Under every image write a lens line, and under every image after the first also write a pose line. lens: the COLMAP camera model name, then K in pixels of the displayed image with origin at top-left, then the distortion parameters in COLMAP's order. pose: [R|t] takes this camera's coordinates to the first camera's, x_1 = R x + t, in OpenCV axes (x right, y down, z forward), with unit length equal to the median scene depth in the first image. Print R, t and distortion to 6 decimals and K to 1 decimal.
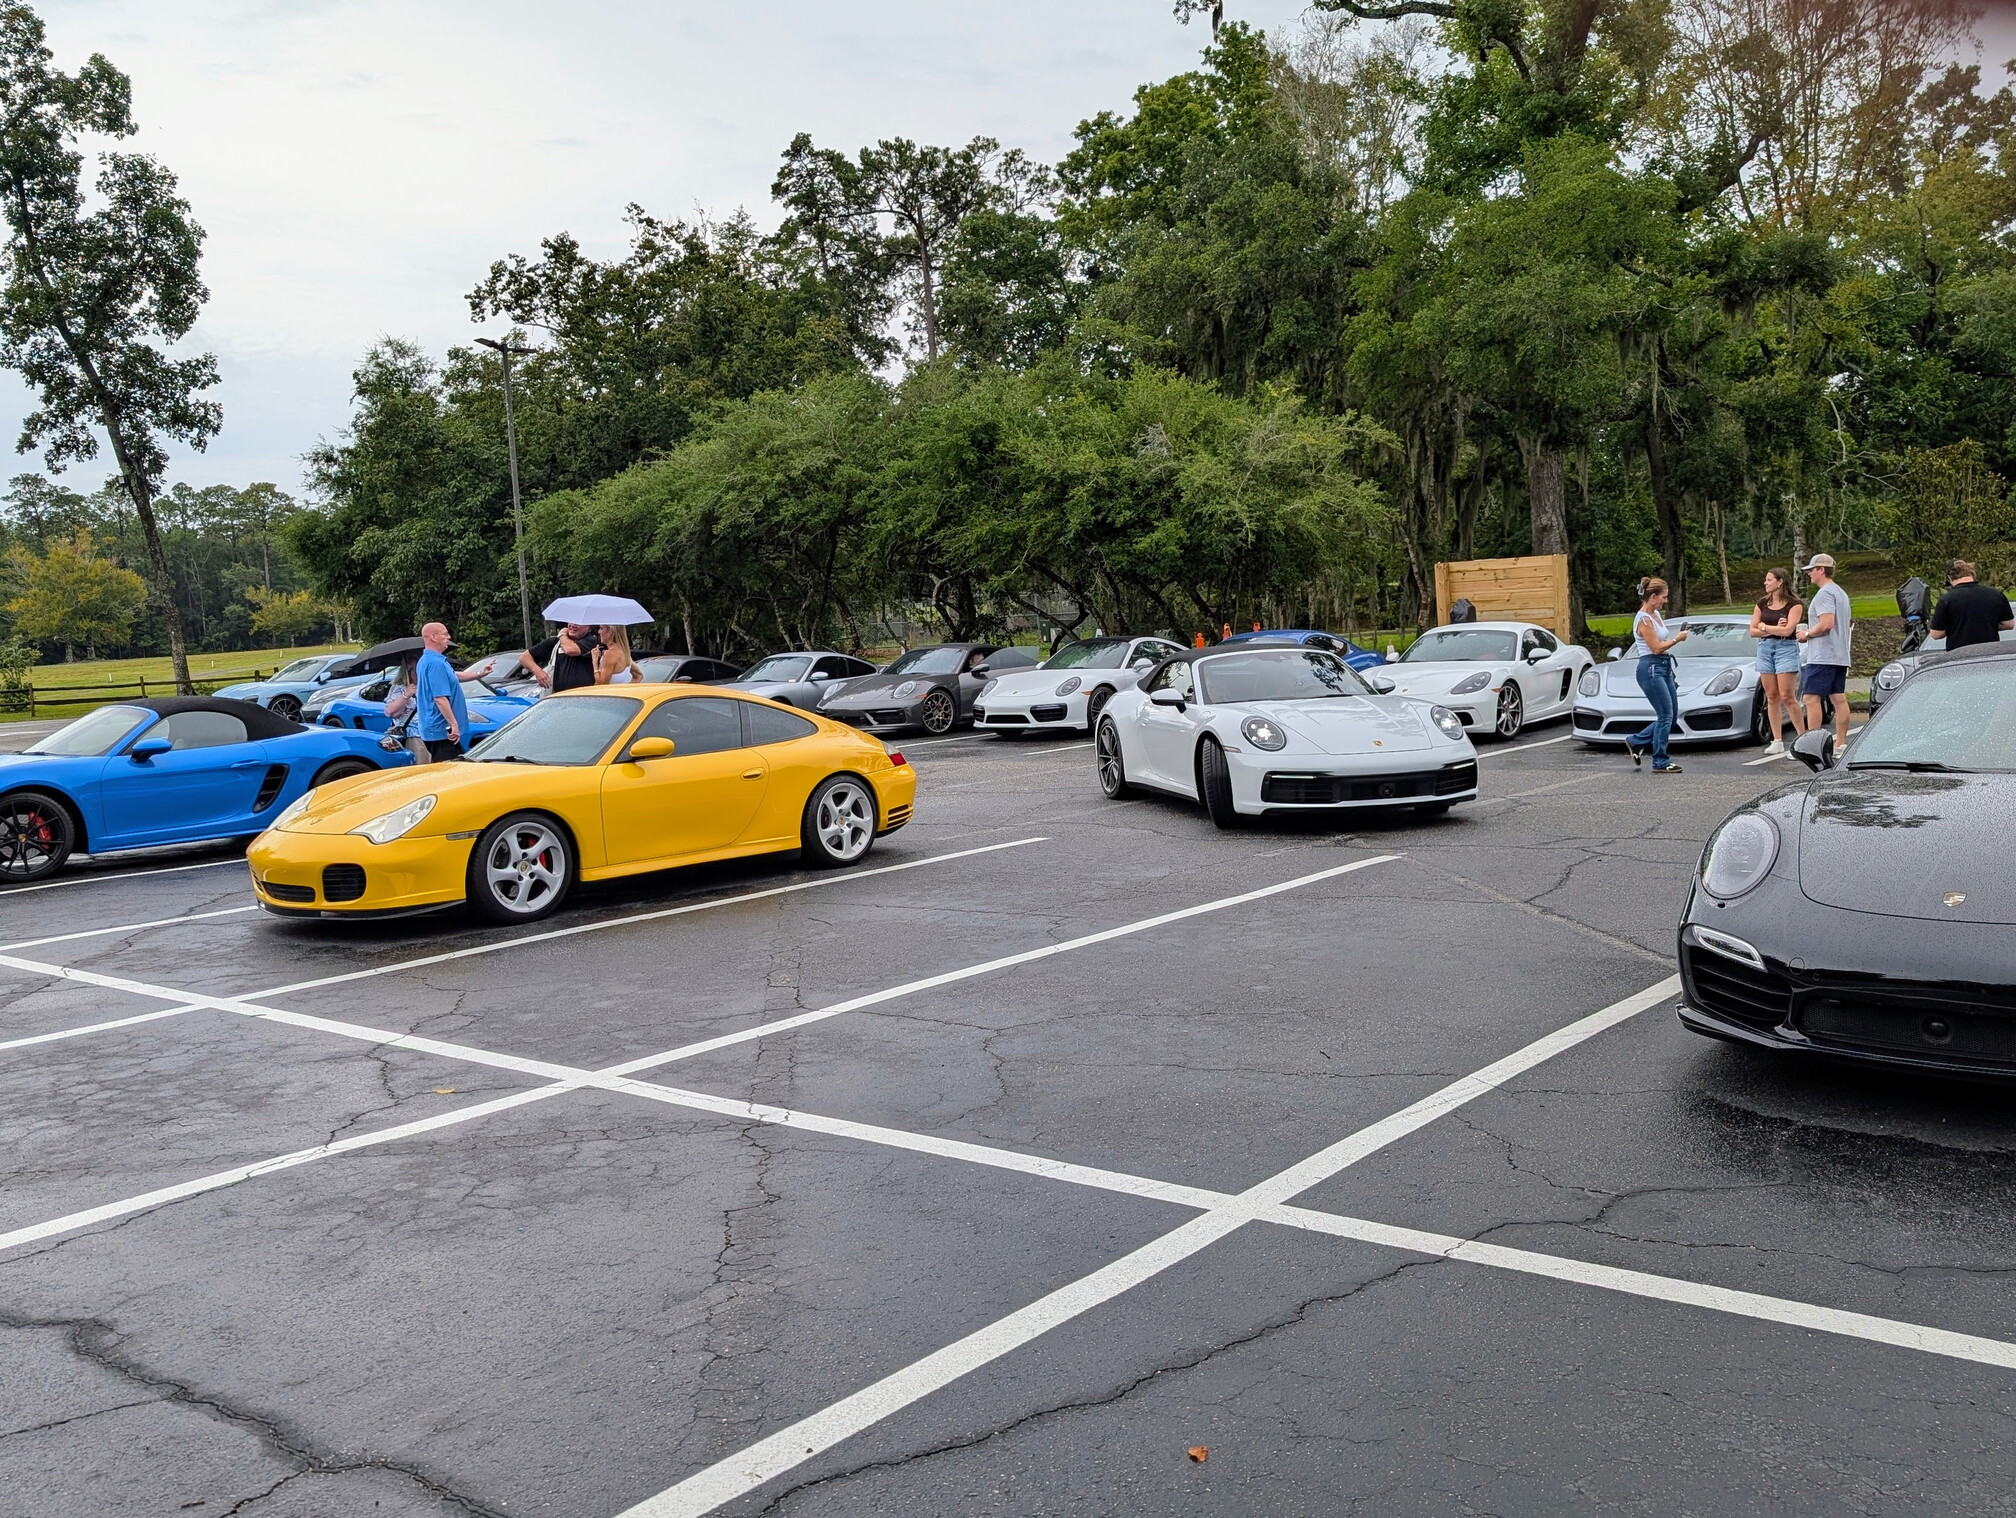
lens RADIAL K [[1725.7, 0, 996.5], [0, 1725.7, 756.0], [0, 0, 1]] dist [-0.009358, -0.000182]
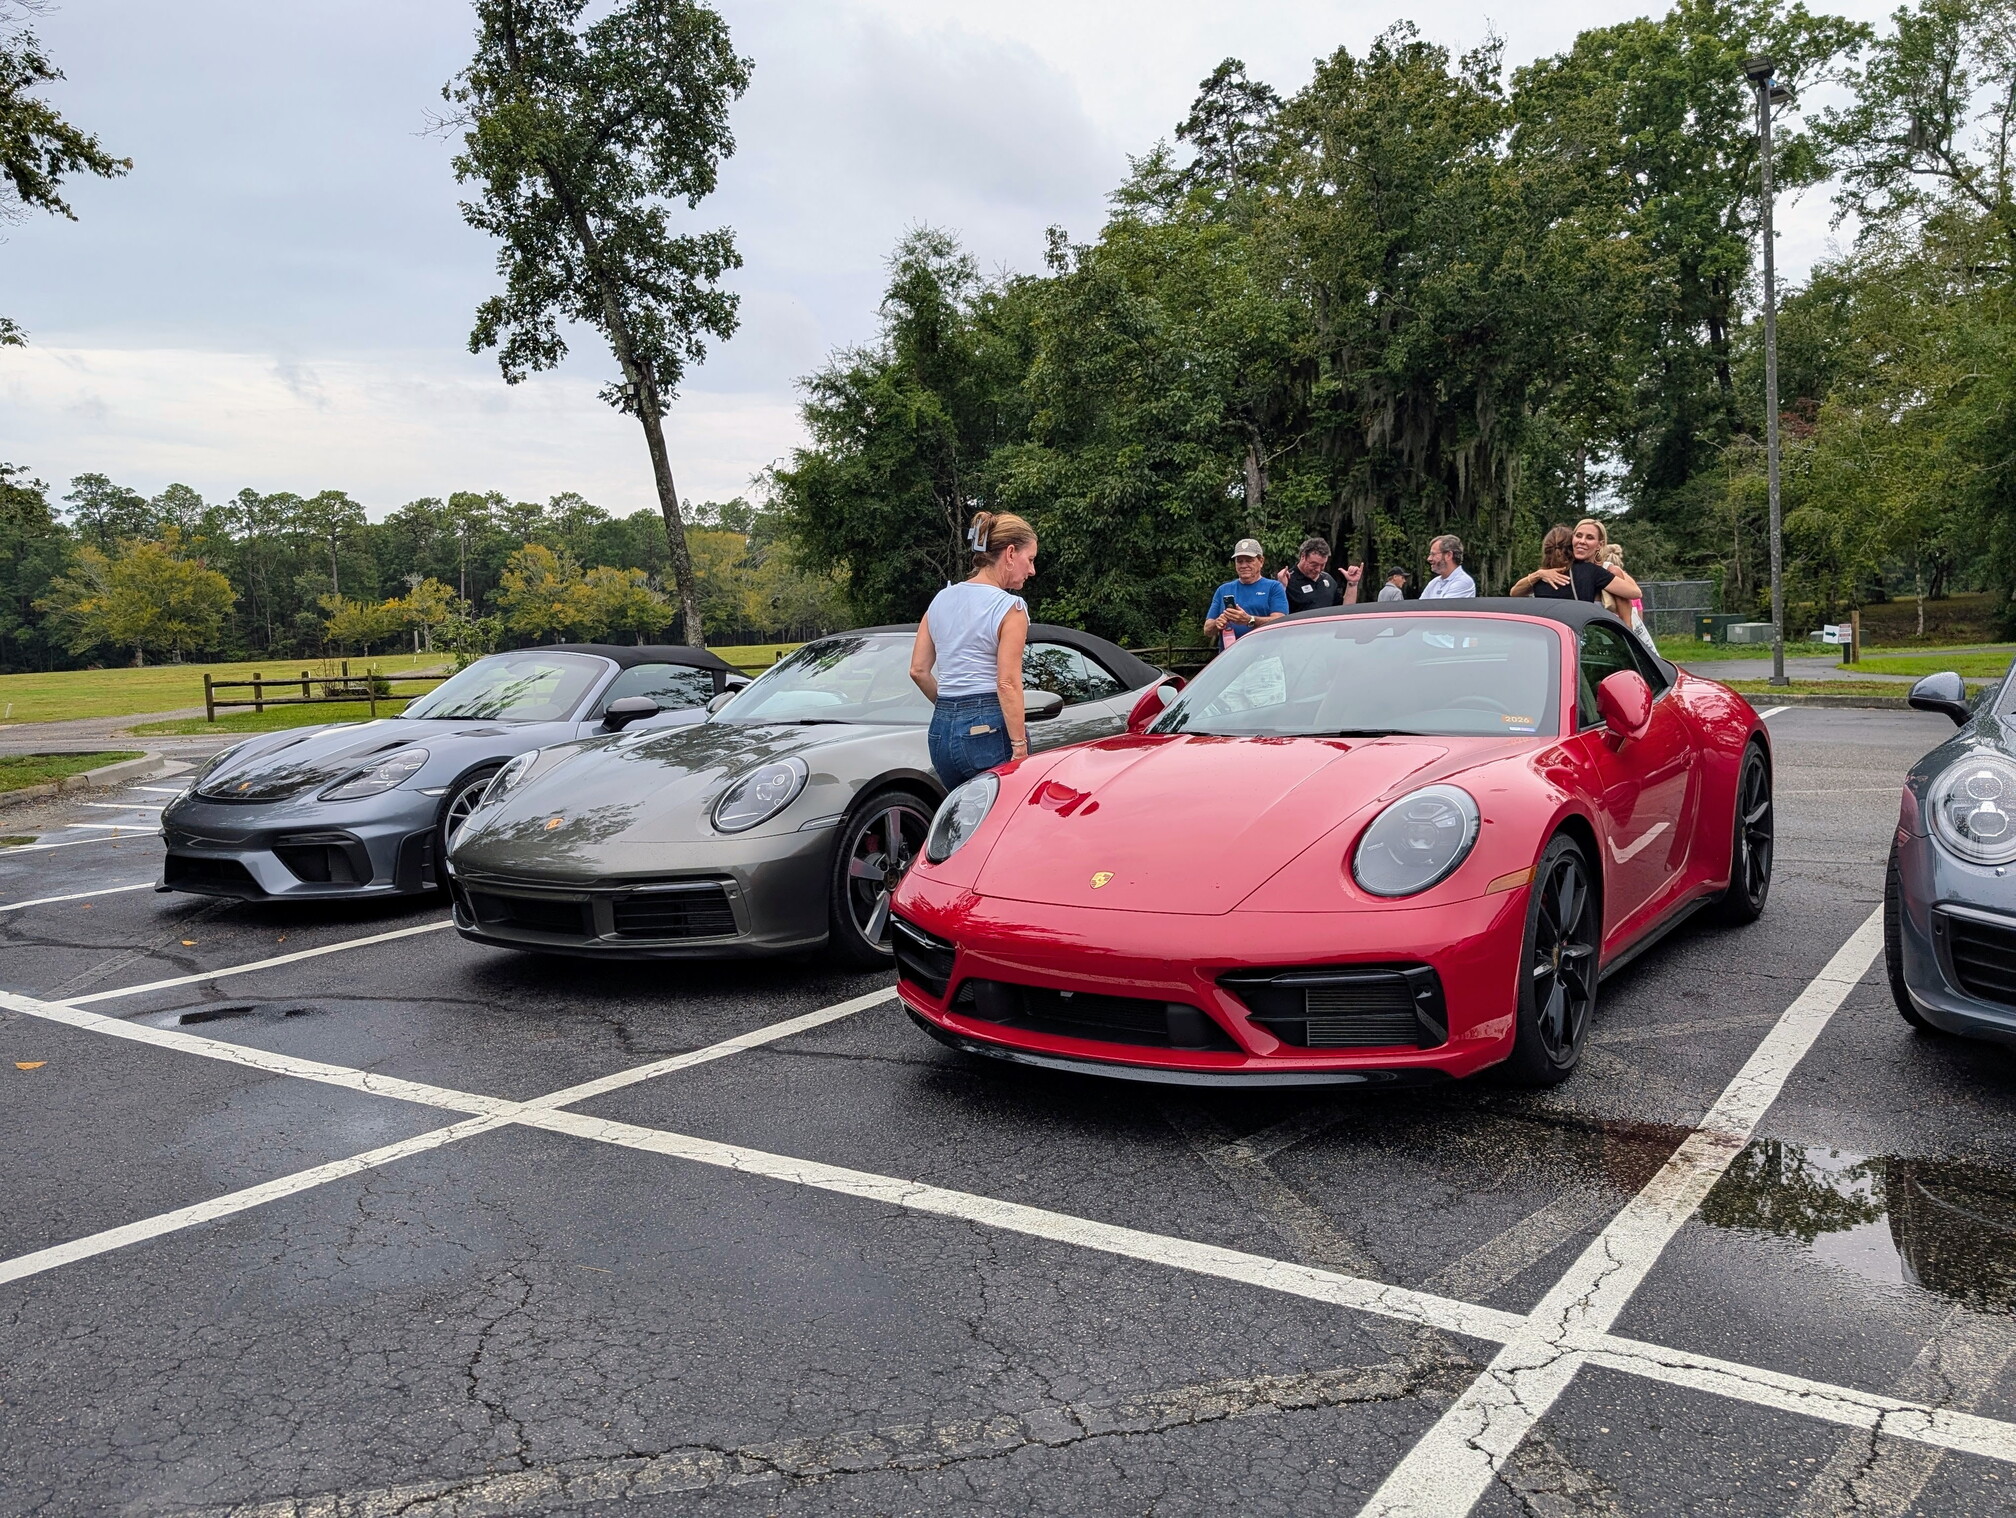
lens RADIAL K [[1521.1, 0, 1007.7], [0, 1521.1, 762.4], [0, 0, 1]] dist [0.000128, 0.006039]
pose [[0.996722, 0.012482, 0.079931, -0.396158], [-0.011972, 0.999905, -0.006851, -0.000355], [-0.080009, 0.005871, 0.996777, 0.345587]]
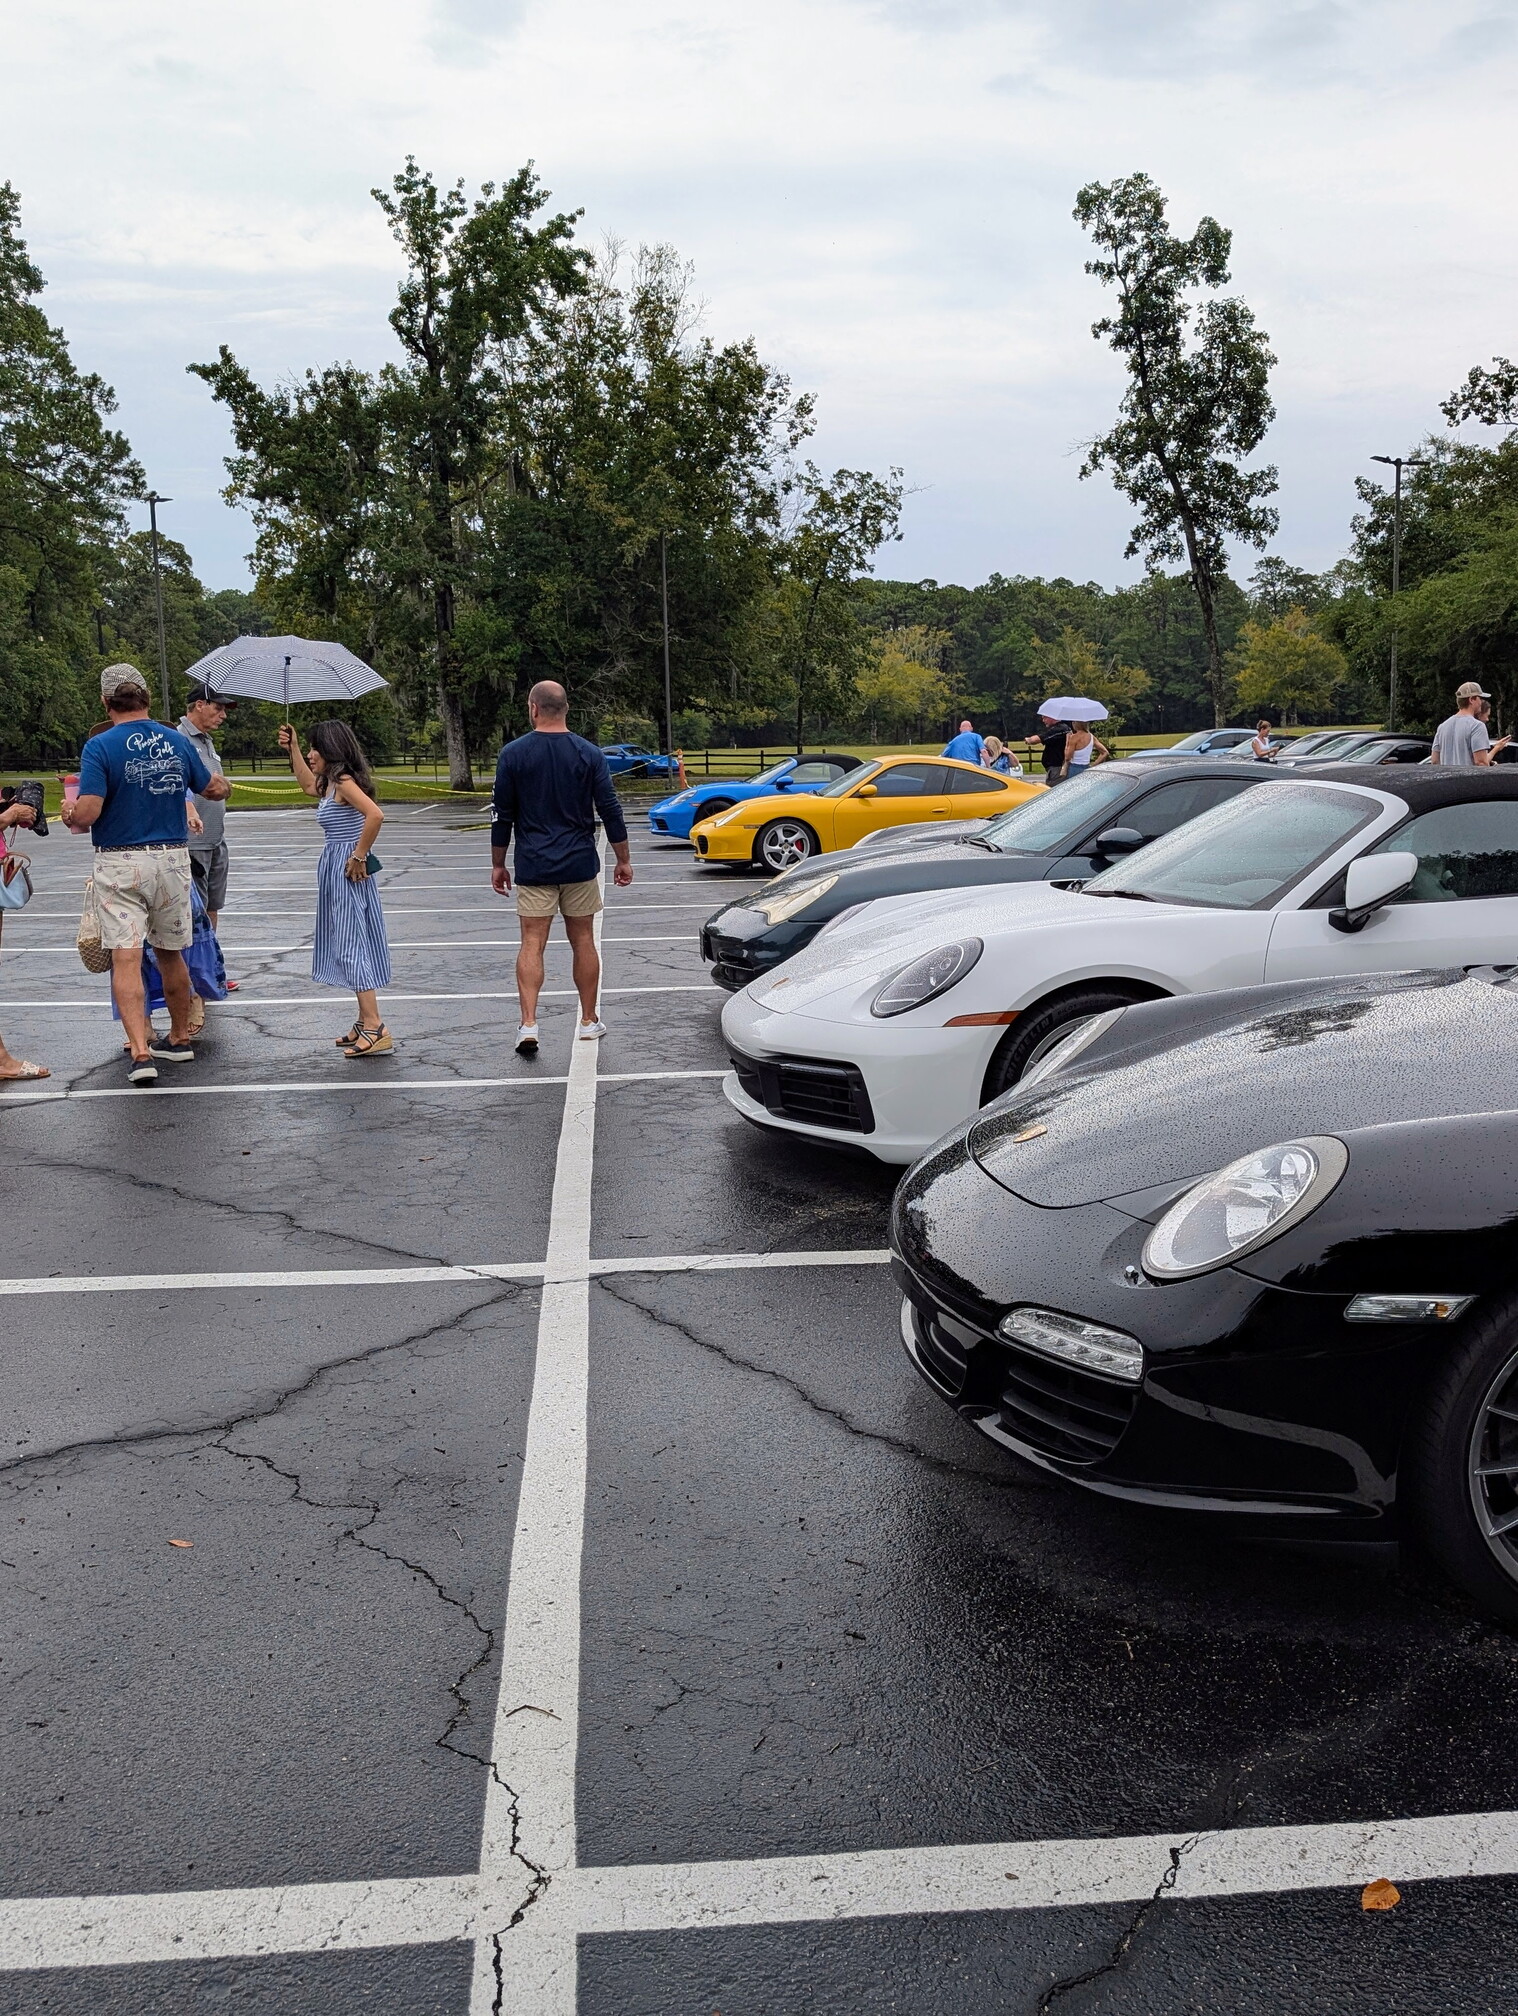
lens RADIAL K [[1725.7, 0, 798.4], [0, 1725.7, 983.6], [0, 0, 1]] dist [-0.009358, -0.000182]
pose [[0.695559, 0.136085, -0.705463, 0.195715], [-0.072177, 0.990166, 0.119842, -0.002744], [0.714834, -0.032439, 0.698541, -0.057814]]
